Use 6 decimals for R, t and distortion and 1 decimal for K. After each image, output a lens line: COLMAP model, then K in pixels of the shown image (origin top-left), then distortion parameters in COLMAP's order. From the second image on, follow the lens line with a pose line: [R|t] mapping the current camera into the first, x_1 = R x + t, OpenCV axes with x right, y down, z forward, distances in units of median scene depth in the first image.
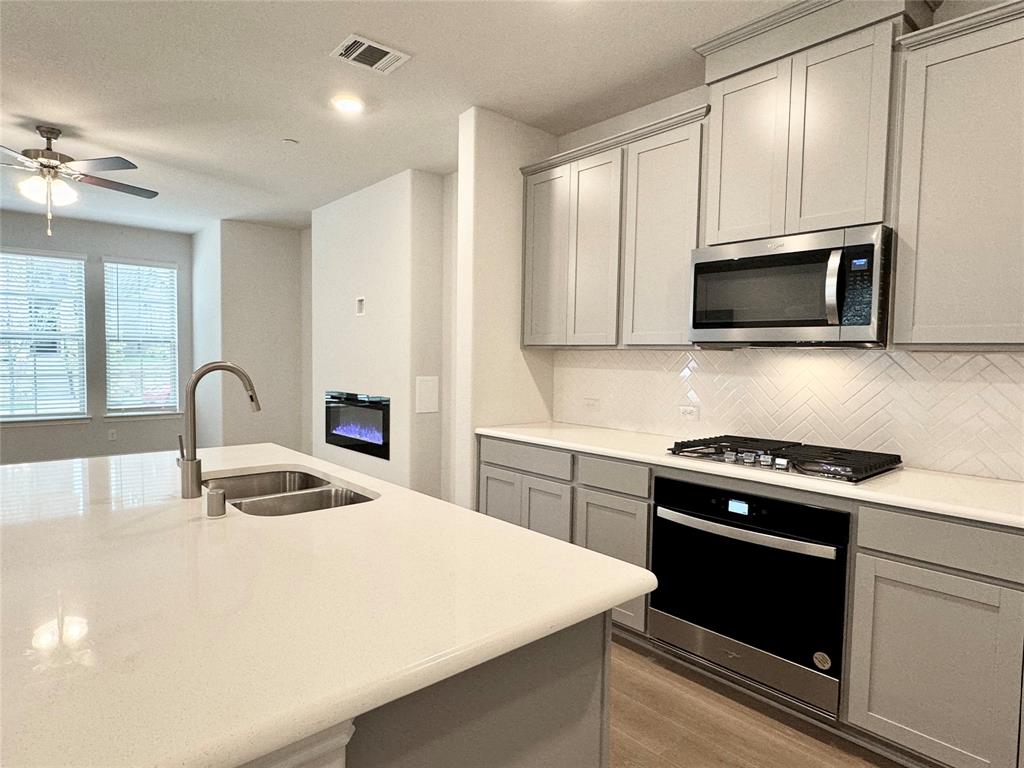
lens RADIAL K [[592.6, 0, 507.7], [0, 592.6, 381.9], [0, 0, 1]] dist [-0.002976, 0.000457]
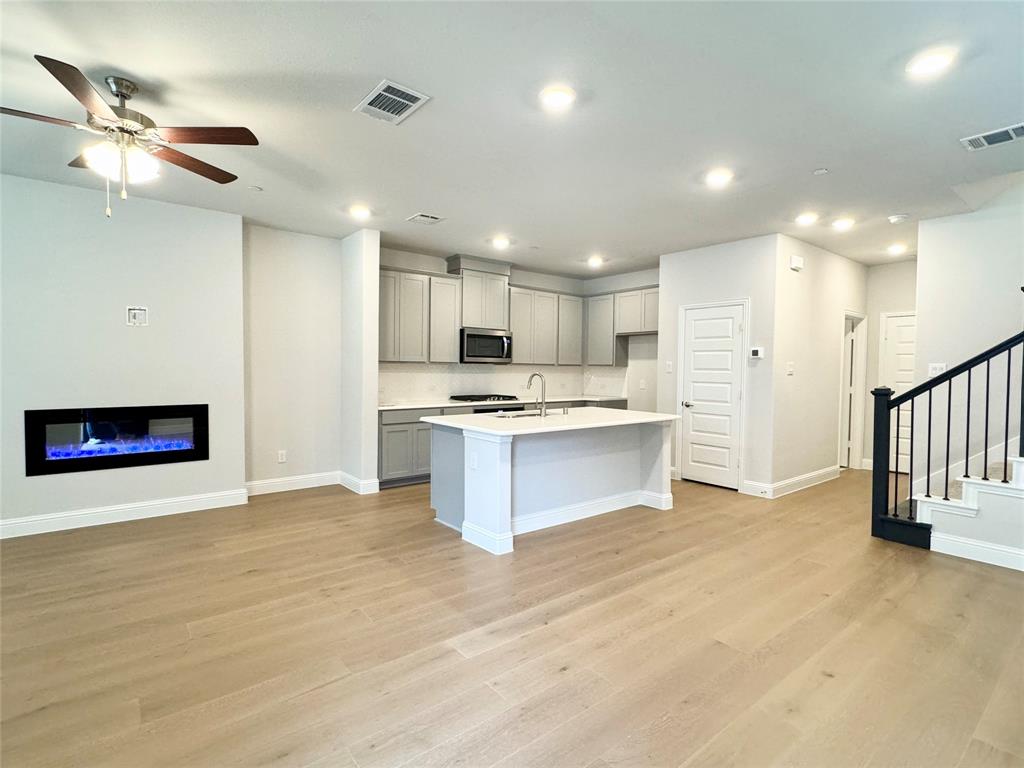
lens RADIAL K [[511.1, 0, 507.4], [0, 511.1, 382.5], [0, 0, 1]] dist [0.001055, 0.000979]
pose [[0.050899, -0.045943, 0.997646, -1.598405], [0.033473, 0.998459, 0.044273, -0.053211], [-0.998143, 0.031141, 0.052359, 0.528407]]
